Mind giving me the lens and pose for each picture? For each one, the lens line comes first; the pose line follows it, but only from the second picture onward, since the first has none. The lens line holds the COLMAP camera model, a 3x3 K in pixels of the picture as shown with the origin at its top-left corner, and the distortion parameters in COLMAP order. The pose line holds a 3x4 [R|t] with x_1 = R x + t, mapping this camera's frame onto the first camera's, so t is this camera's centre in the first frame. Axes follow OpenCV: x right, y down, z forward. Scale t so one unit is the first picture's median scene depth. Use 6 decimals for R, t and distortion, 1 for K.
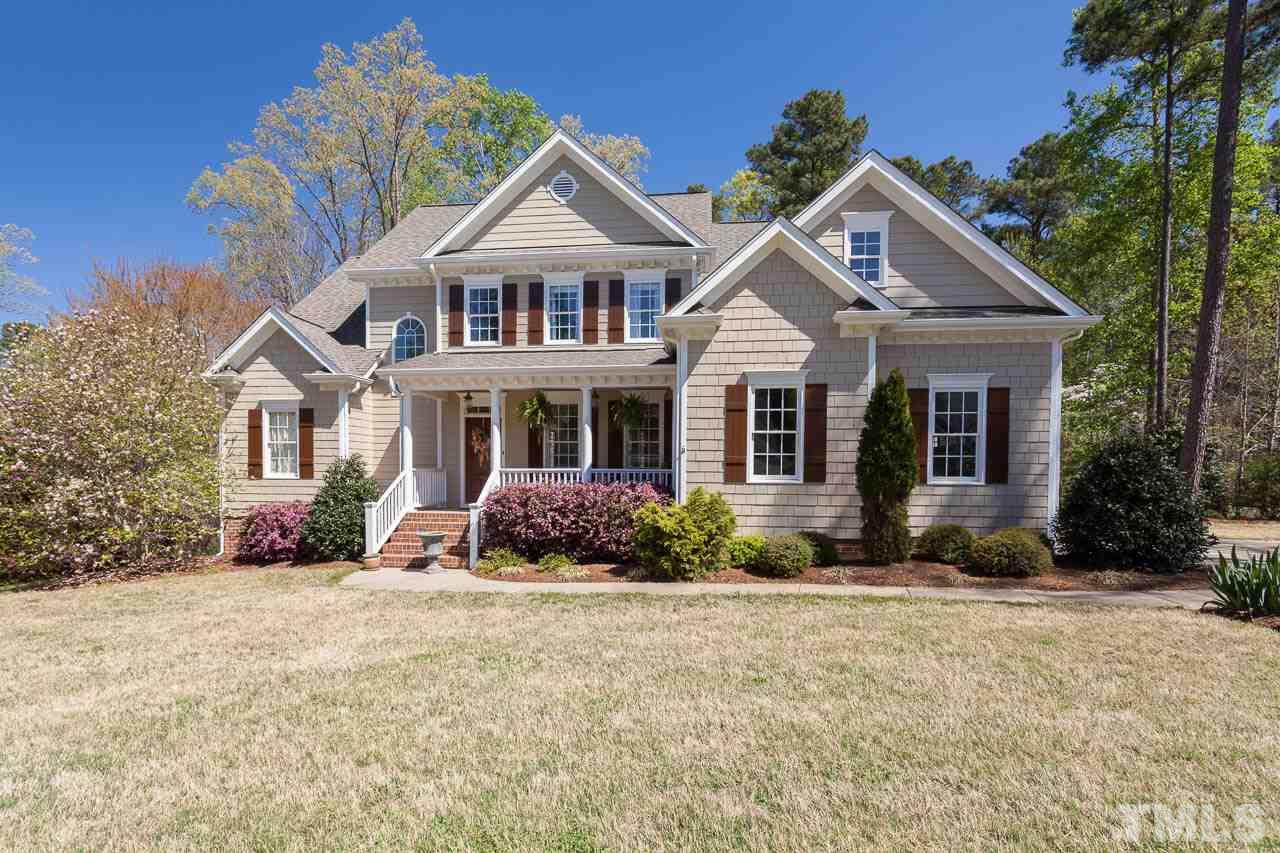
lens RADIAL K [[586.7, 0, 639.9], [0, 586.7, 478.0], [0, 0, 1]] dist [0.002961, 0.000527]
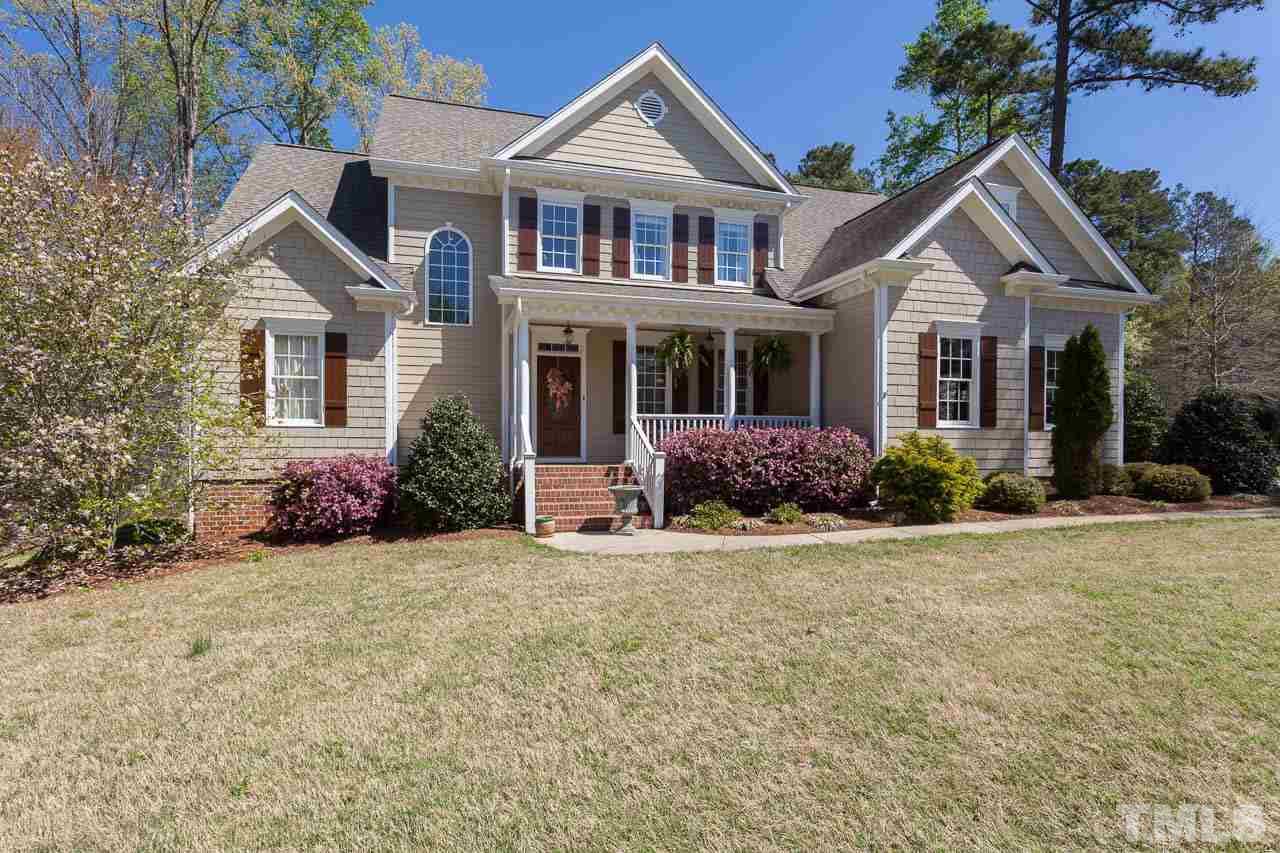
lens RADIAL K [[607.6, 0, 632.3], [0, 607.6, 434.0], [0, 0, 1]] dist [0.002160, 0.000434]
pose [[0.929074, 0.000639, 0.369894, -0.509098], [0.003805, 0.999929, -0.011282, 0.021033], [-0.369875, 0.011889, 0.929006, 0.141966]]
